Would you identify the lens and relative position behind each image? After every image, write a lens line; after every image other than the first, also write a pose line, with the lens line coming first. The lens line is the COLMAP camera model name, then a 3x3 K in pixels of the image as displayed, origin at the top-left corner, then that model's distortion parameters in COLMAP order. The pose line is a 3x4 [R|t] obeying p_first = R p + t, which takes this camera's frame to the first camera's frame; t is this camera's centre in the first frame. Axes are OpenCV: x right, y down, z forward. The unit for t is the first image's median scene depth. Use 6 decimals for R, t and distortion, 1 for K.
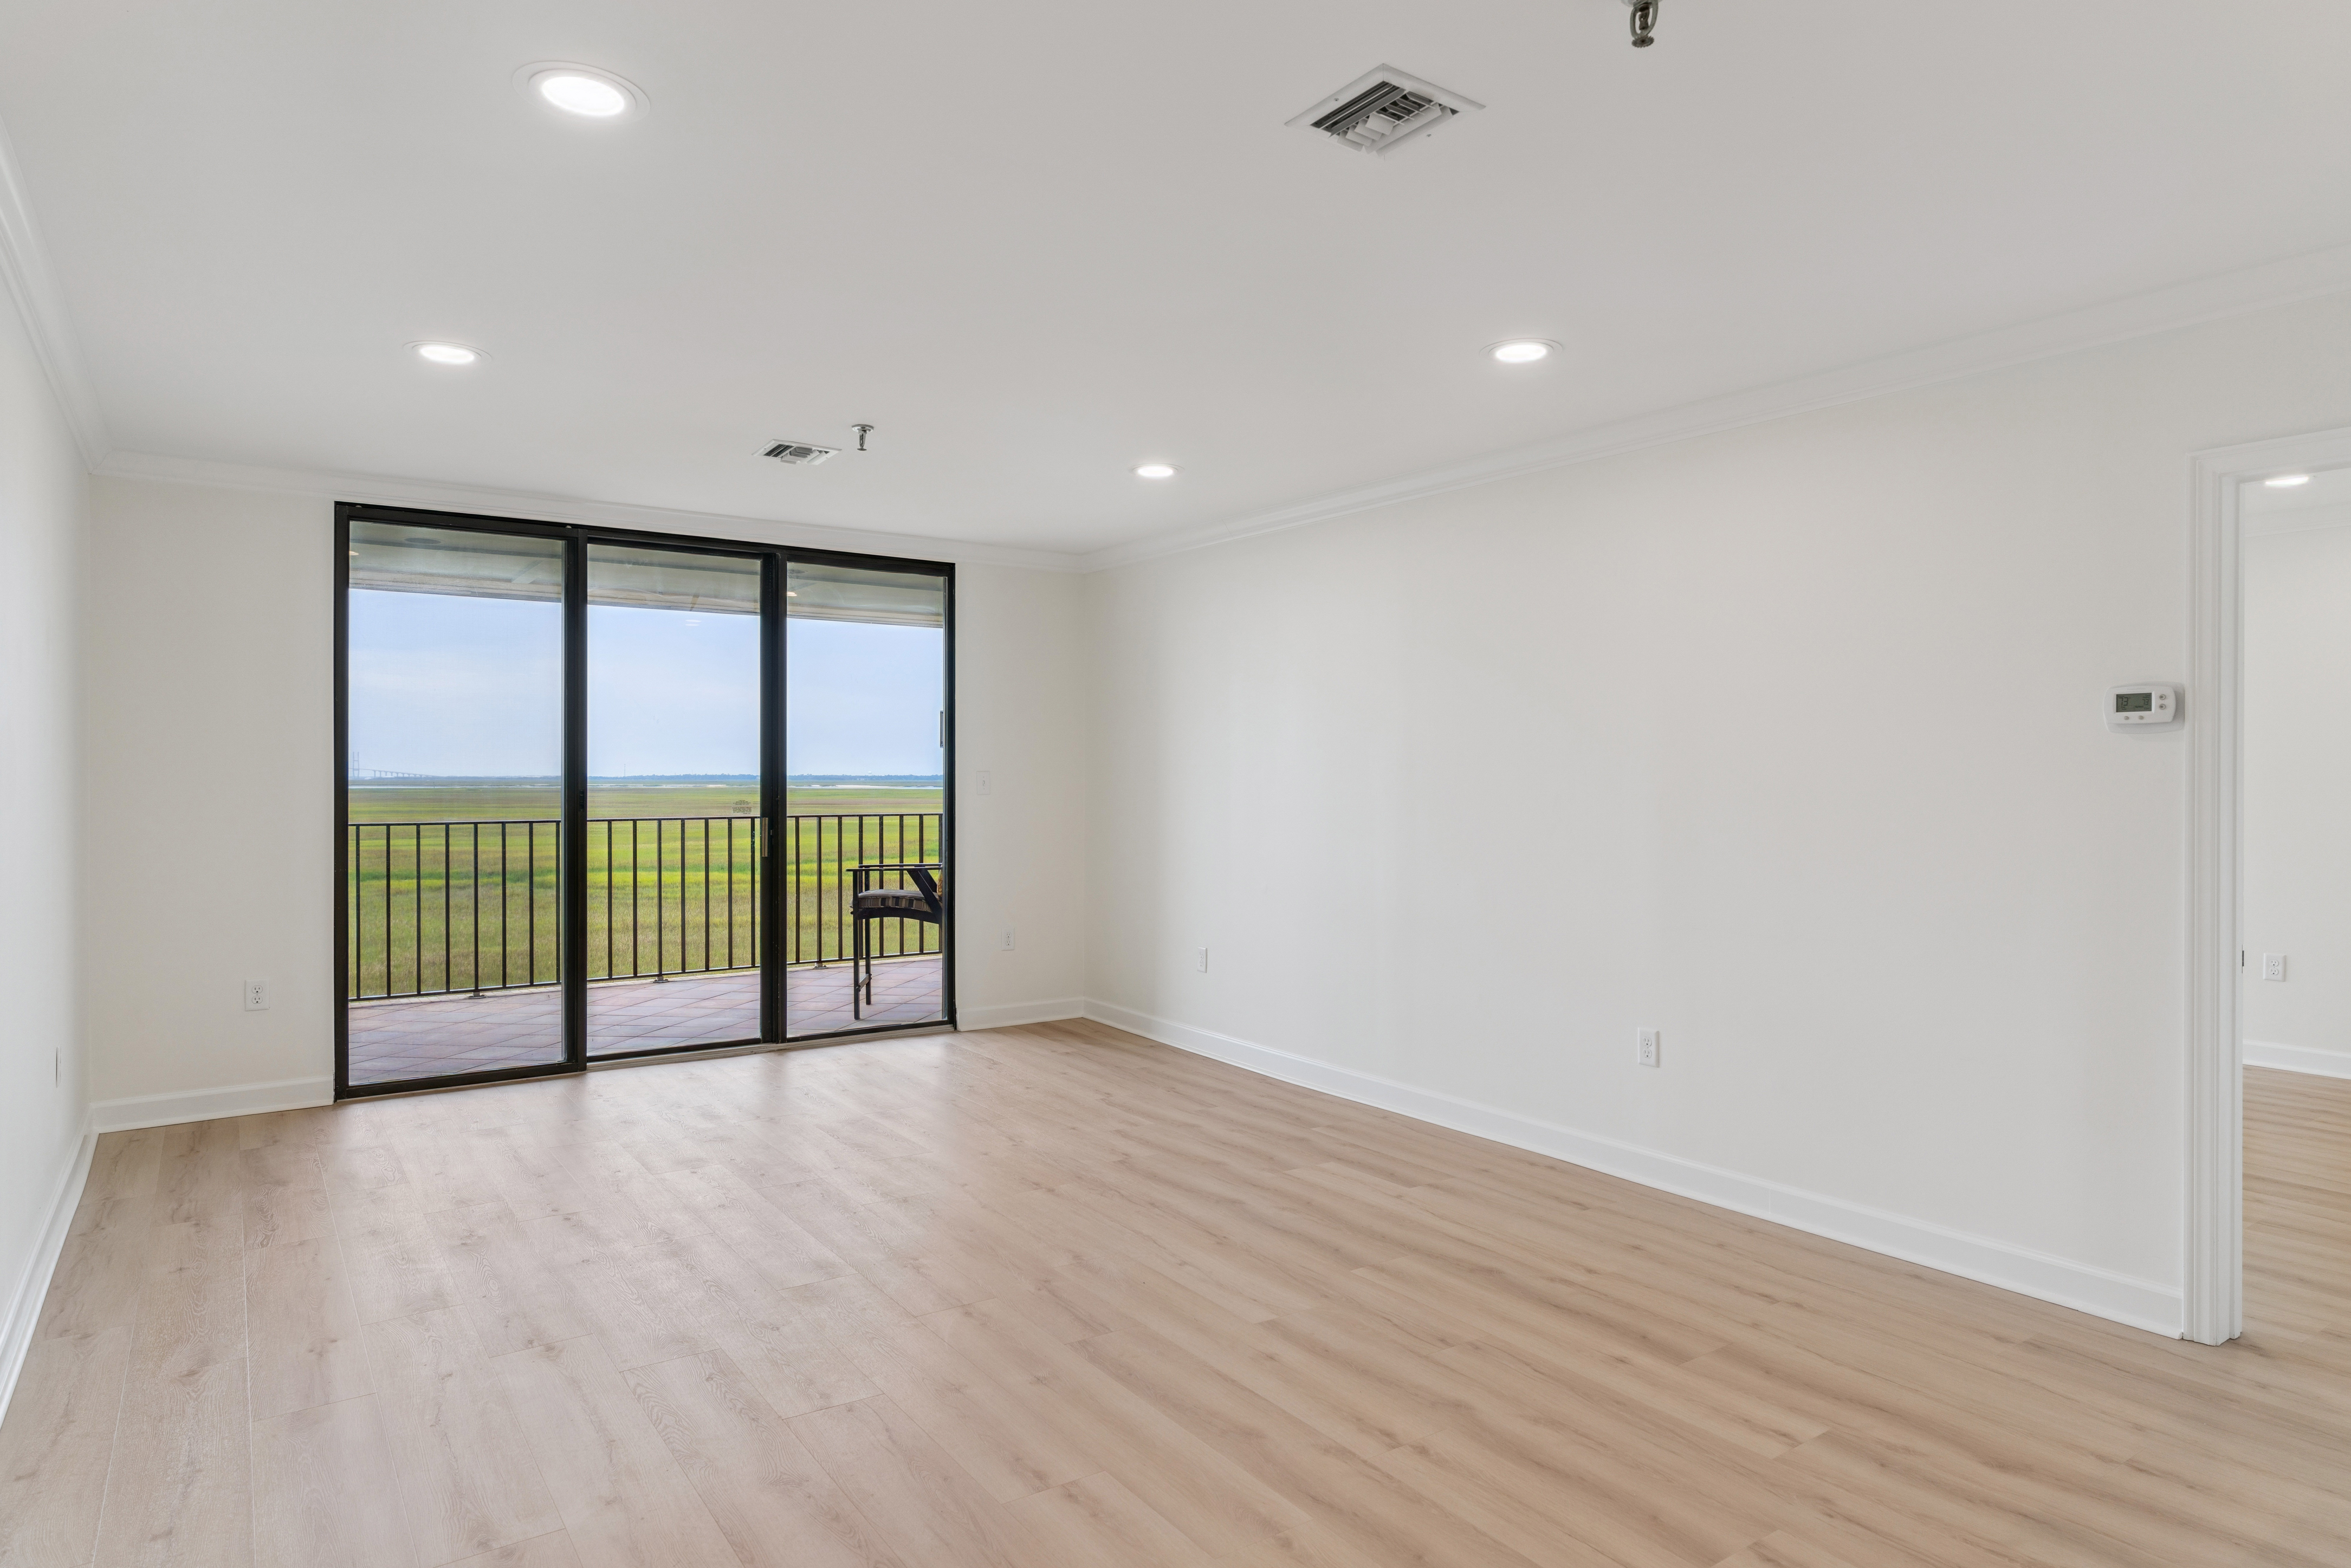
lens RADIAL K [[1353.2, 0, 1174.2], [0, 1353.2, 795.0], [0, 0, 1]] dist [0.000889, 0.000839]
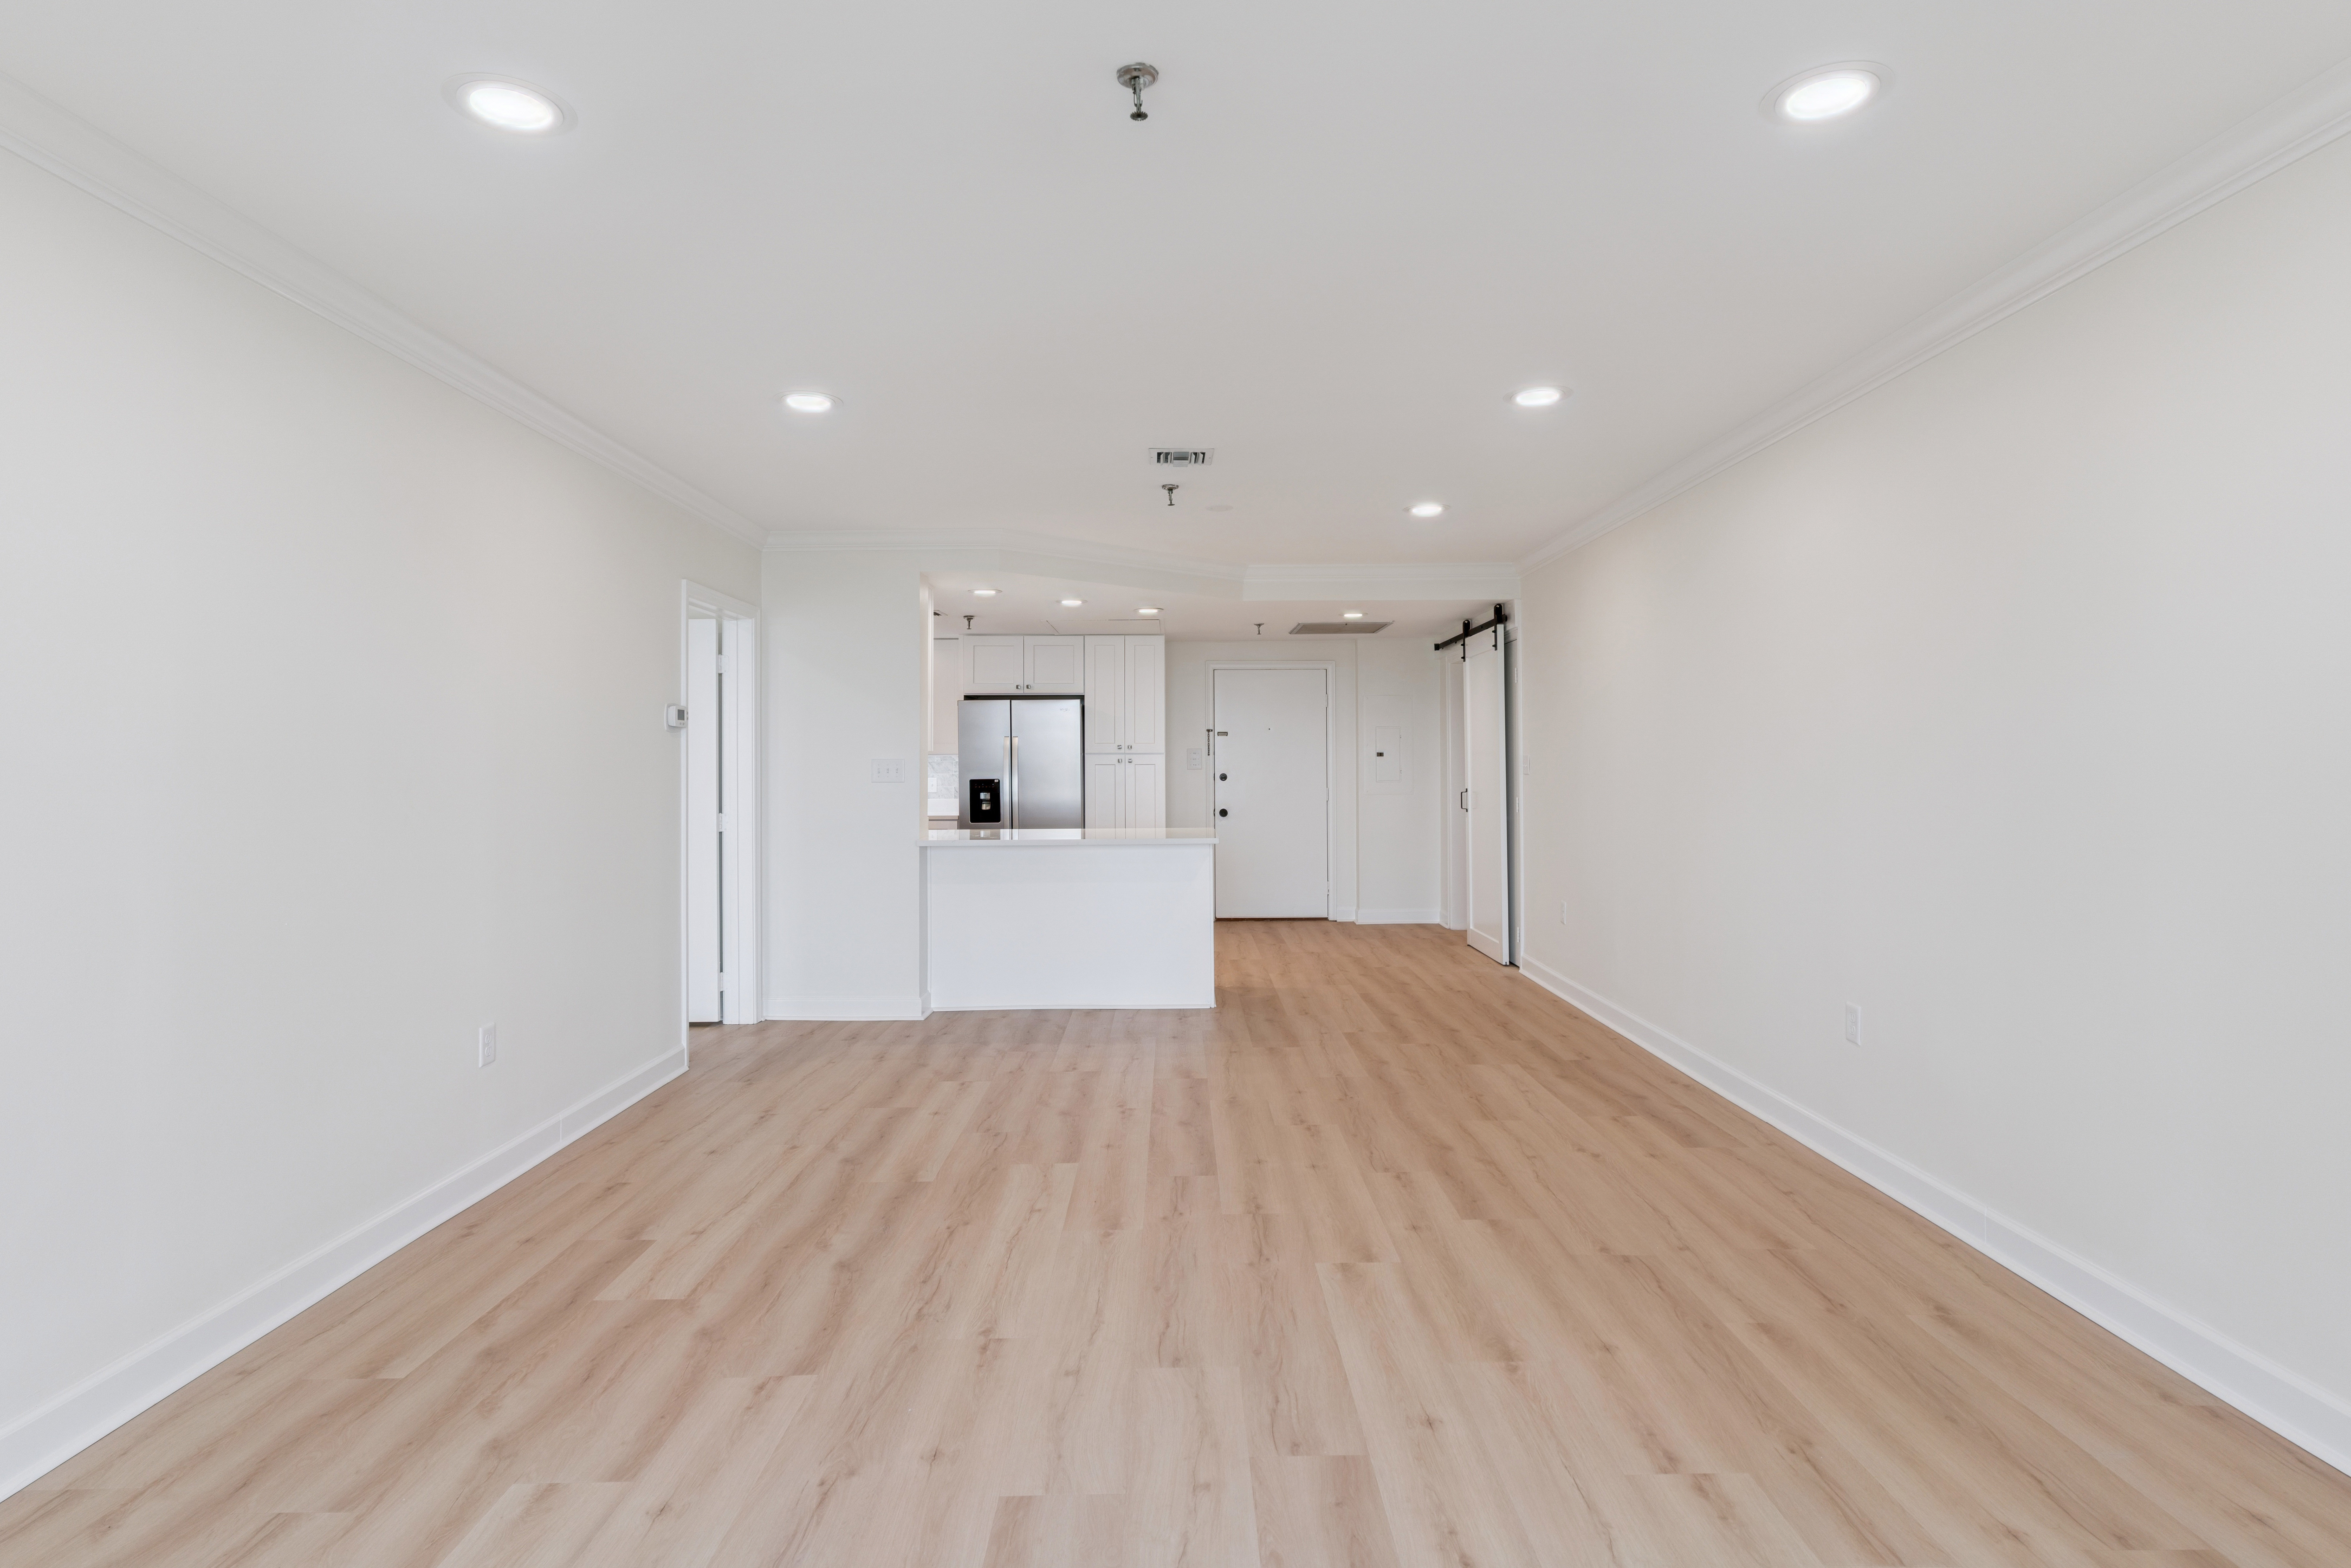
lens RADIAL K [[1210.8, 0, 1197.2], [0, 1210.8, 764.3], [0, 0, 1]] dist [-0.006391, -0.000631]
pose [[-0.828311, 0.002743, 0.560262, -0.376996], [0.011538, 0.999859, 0.012163, -0.007651], [-0.560150, 0.016540, -0.828226, 1.022482]]
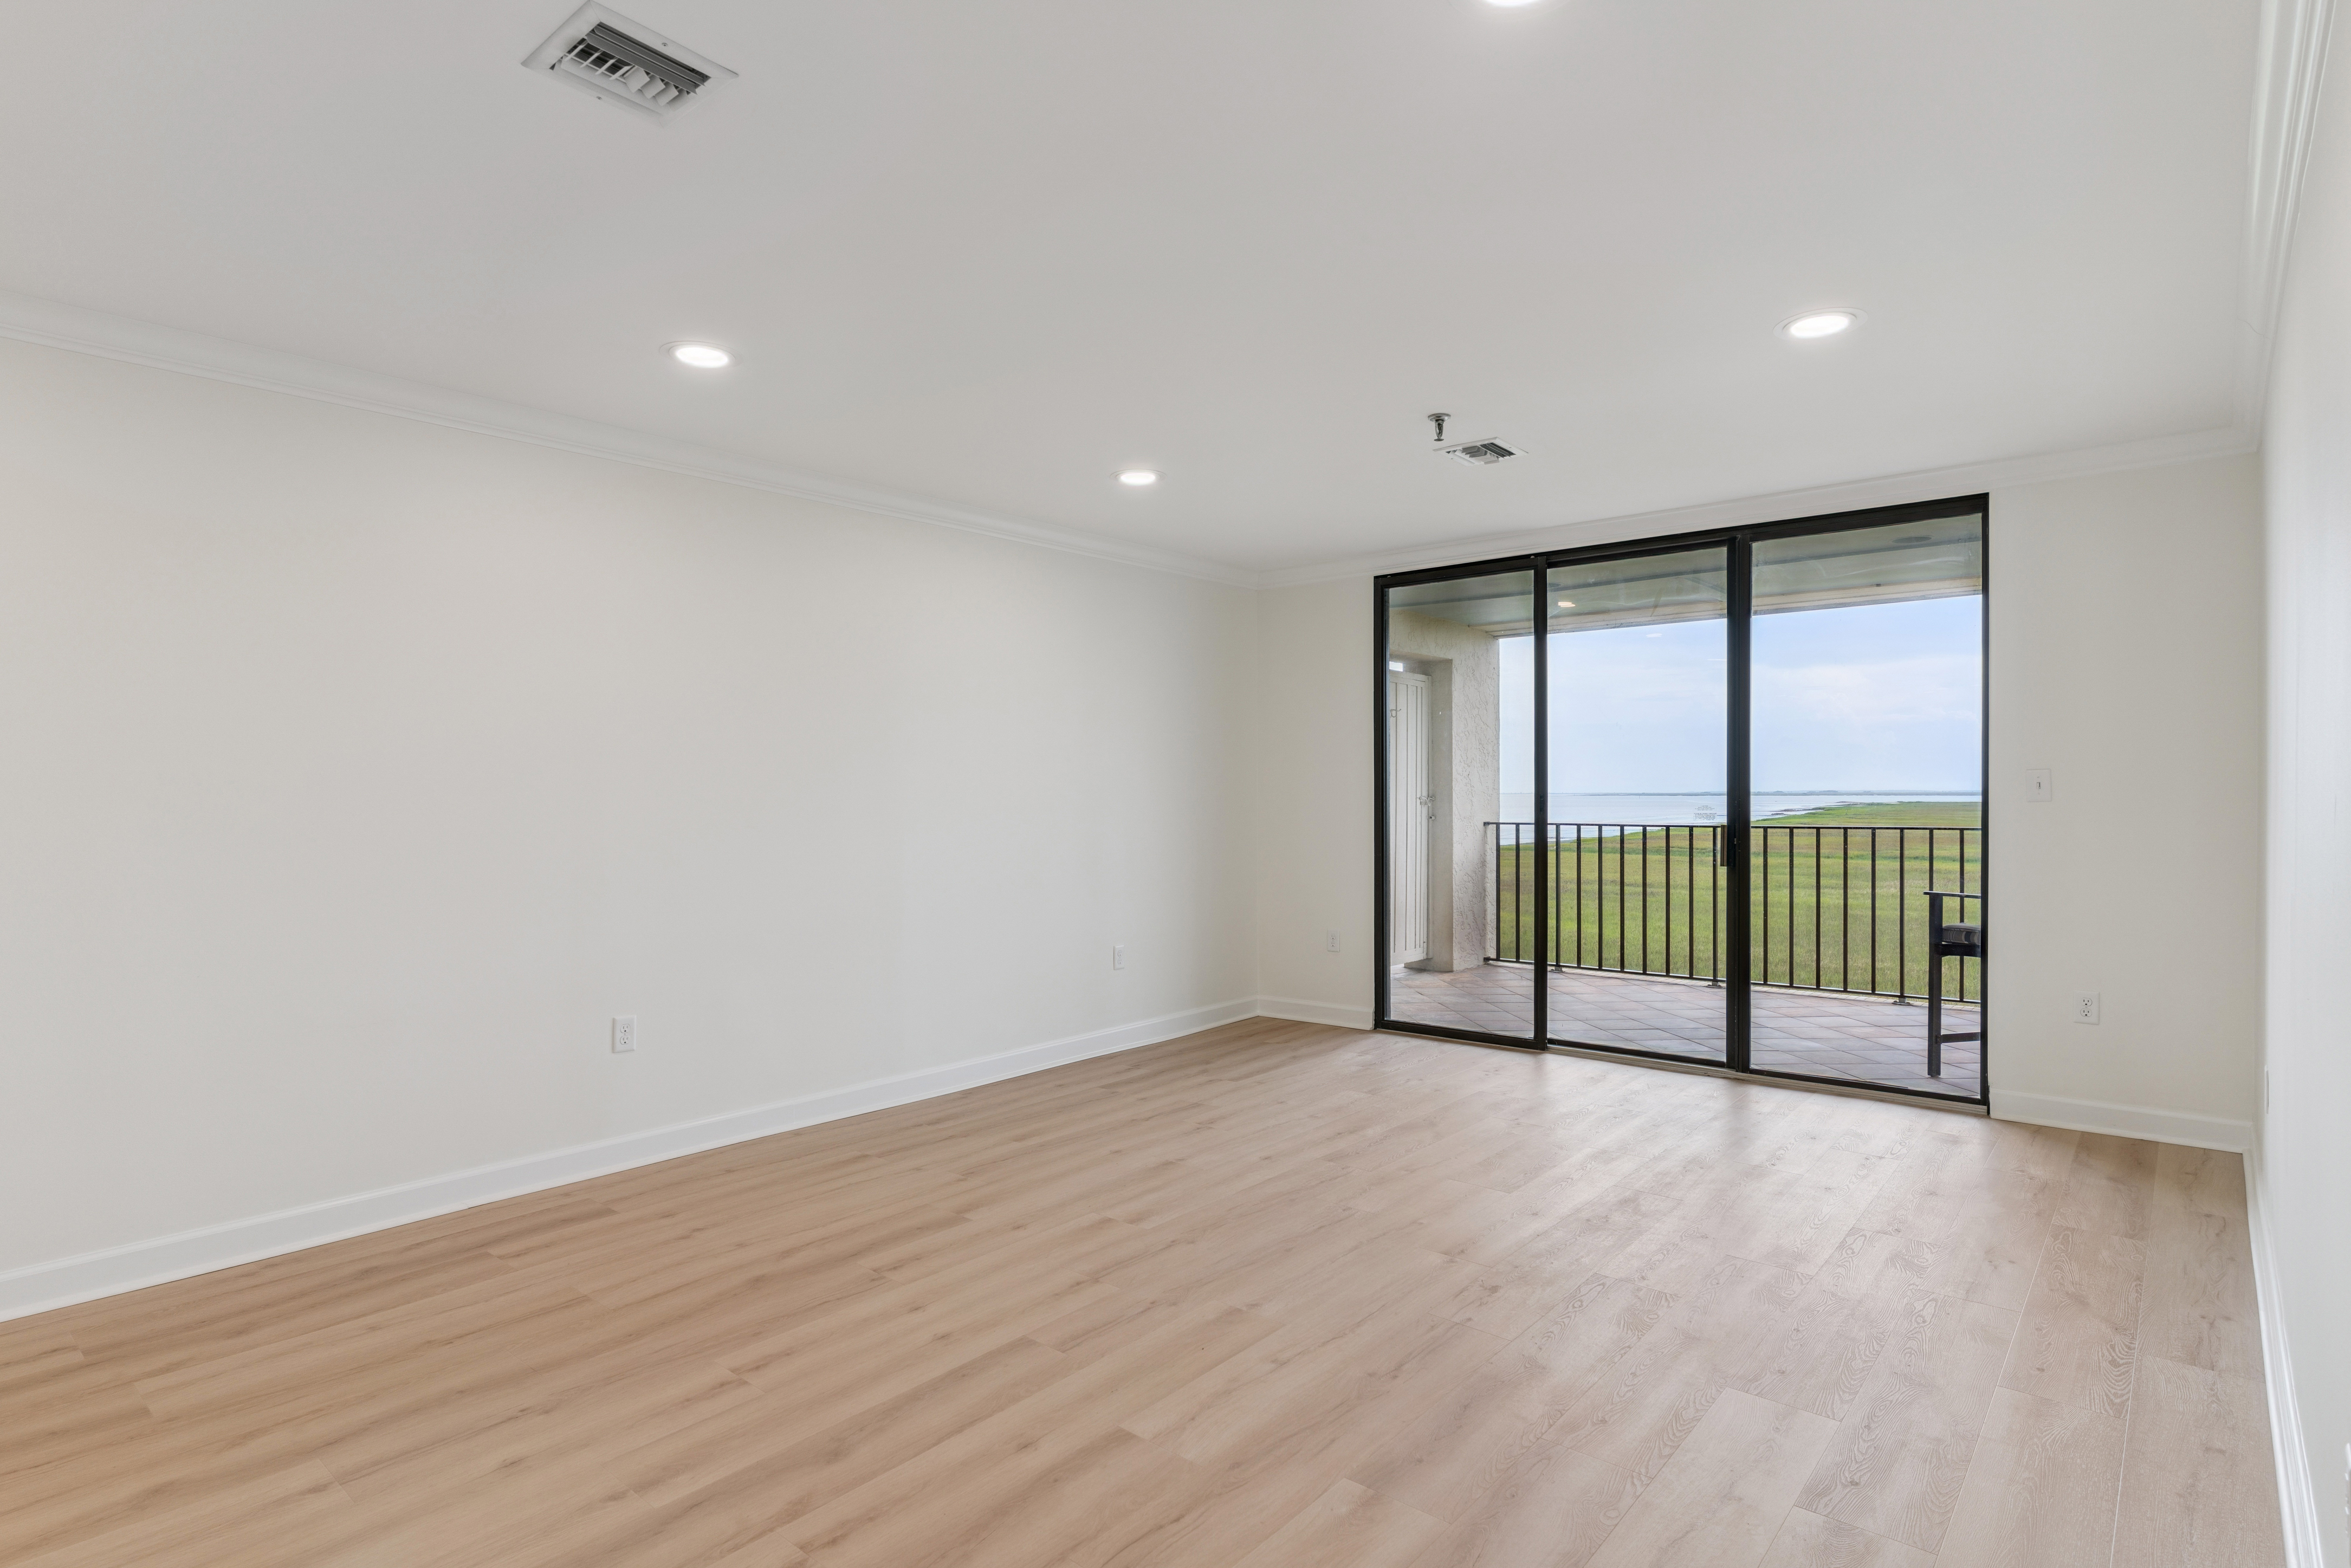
lens RADIAL K [[1210.8, 0, 1191.8], [0, 1210.8, 790.5], [0, 0, 1]] dist [-0.006391, -0.000631]
pose [[0.260666, -0.006979, -0.965404, 0.418996], [-0.009403, 0.999908, -0.009767, 0.005740], [0.965383, 0.011624, 0.260576, 0.452324]]
